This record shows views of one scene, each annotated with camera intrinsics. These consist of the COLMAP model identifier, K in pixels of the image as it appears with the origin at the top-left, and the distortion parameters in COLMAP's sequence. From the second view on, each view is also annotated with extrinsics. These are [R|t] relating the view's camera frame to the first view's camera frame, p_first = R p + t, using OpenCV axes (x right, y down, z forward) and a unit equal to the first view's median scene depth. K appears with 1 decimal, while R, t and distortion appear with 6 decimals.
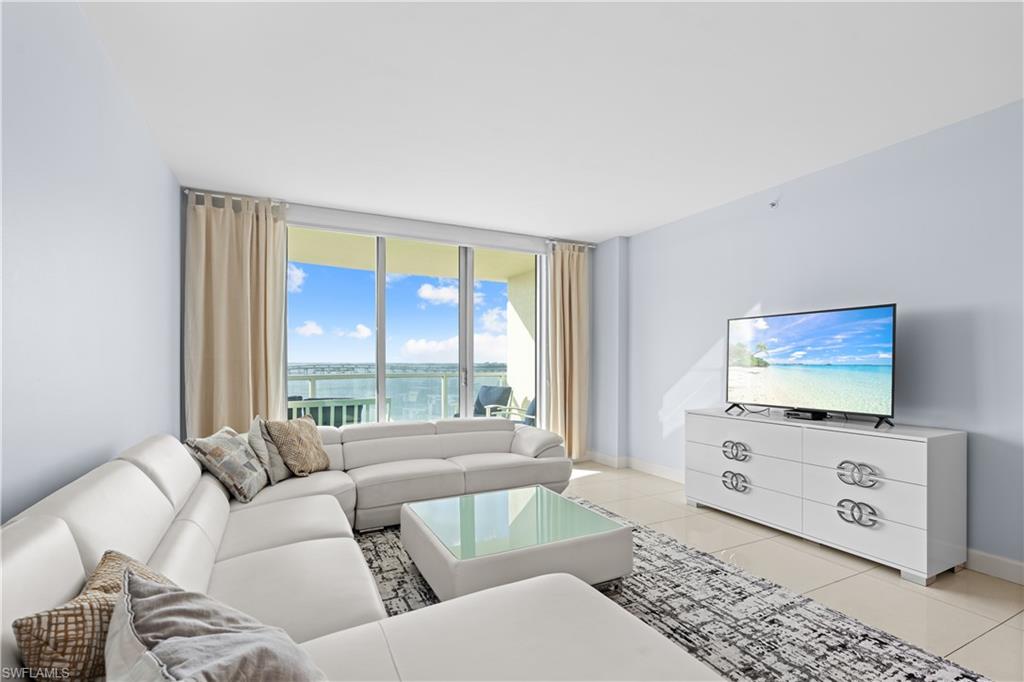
lens RADIAL K [[474.0, 0, 518.1], [0, 474.0, 358.9], [0, 0, 1]] dist [-0.001223, -0.000150]
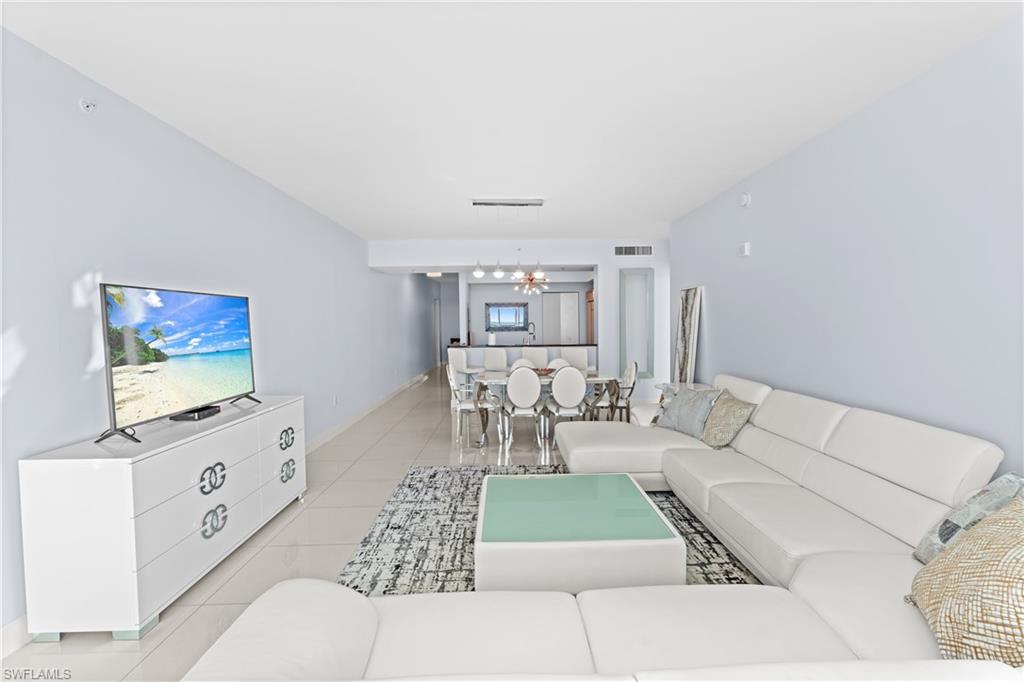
lens RADIAL K [[474.0, 0, 518.1], [0, 474.0, 358.9], [0, 0, 1]] dist [-0.001223, -0.000150]
pose [[-0.903715, -0.019659, 0.427684, -0.294836], [0.013281, 0.997177, 0.073901, -0.036164], [-0.427930, 0.072466, -0.900902, 1.641496]]
